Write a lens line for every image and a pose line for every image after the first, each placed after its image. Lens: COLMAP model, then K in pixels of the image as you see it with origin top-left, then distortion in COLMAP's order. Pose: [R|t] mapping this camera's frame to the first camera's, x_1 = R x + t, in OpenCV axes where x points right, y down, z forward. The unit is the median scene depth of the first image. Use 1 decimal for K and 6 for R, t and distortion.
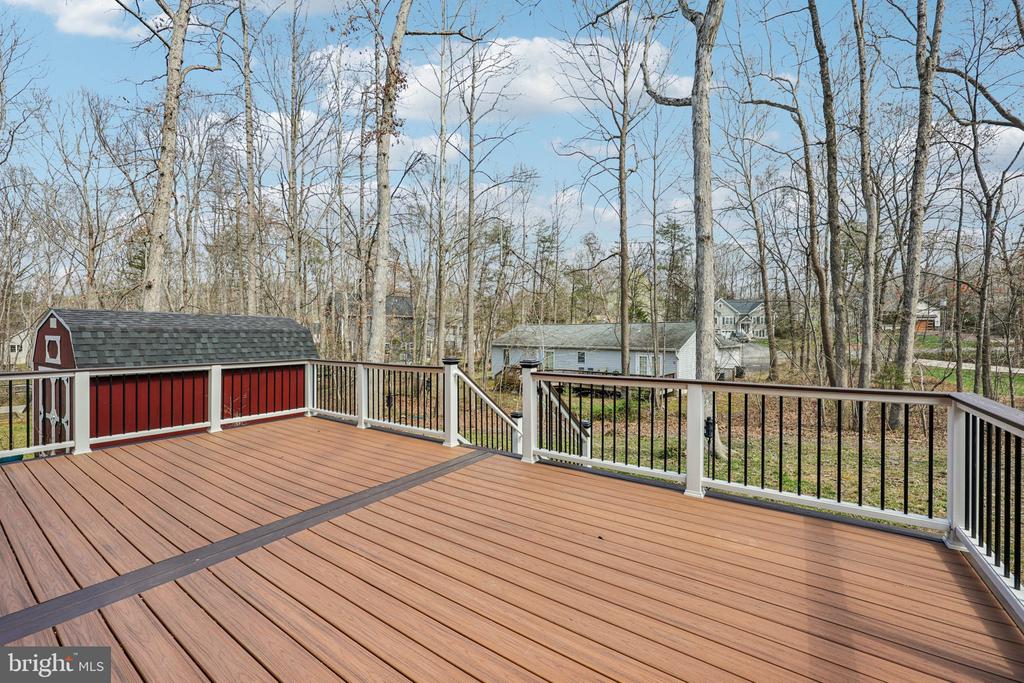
lens RADIAL K [[415.4, 0, 512.1], [0, 415.4, 338.6], [0, 0, 1]] dist [-0.002240, -0.000515]
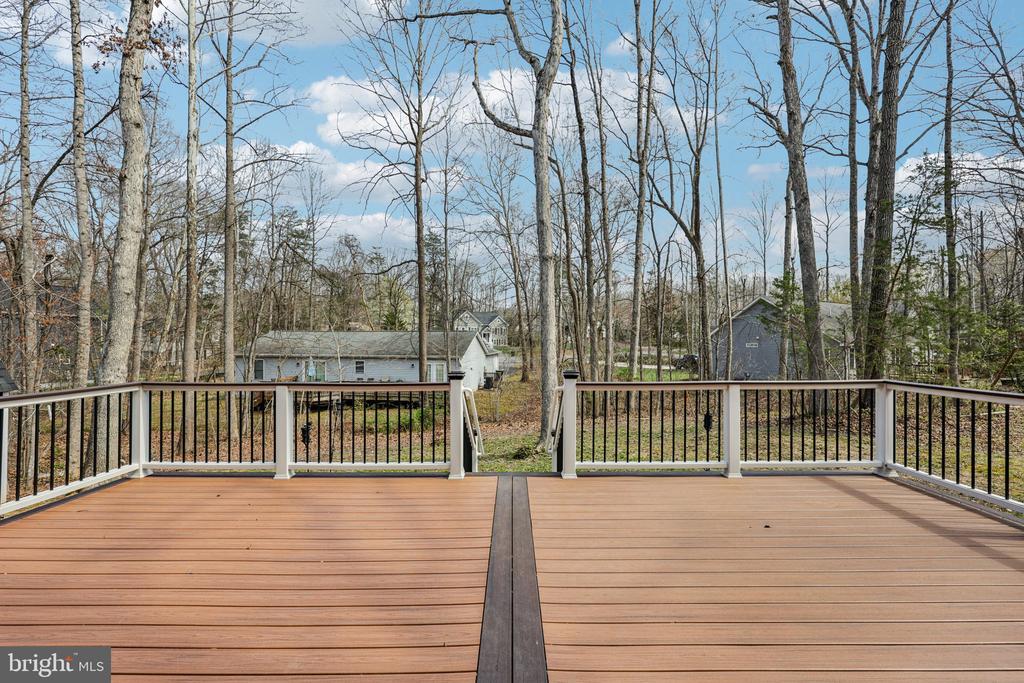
lens RADIAL K [[415.4, 0, 512.6], [0, 415.4, 341.6], [0, 0, 1]] dist [-0.002240, -0.000515]
pose [[0.818892, 0.003452, 0.573938, -0.234835], [0.003497, 0.999933, -0.011003, -0.001276], [-0.573938, 0.011017, 0.818825, 0.113444]]
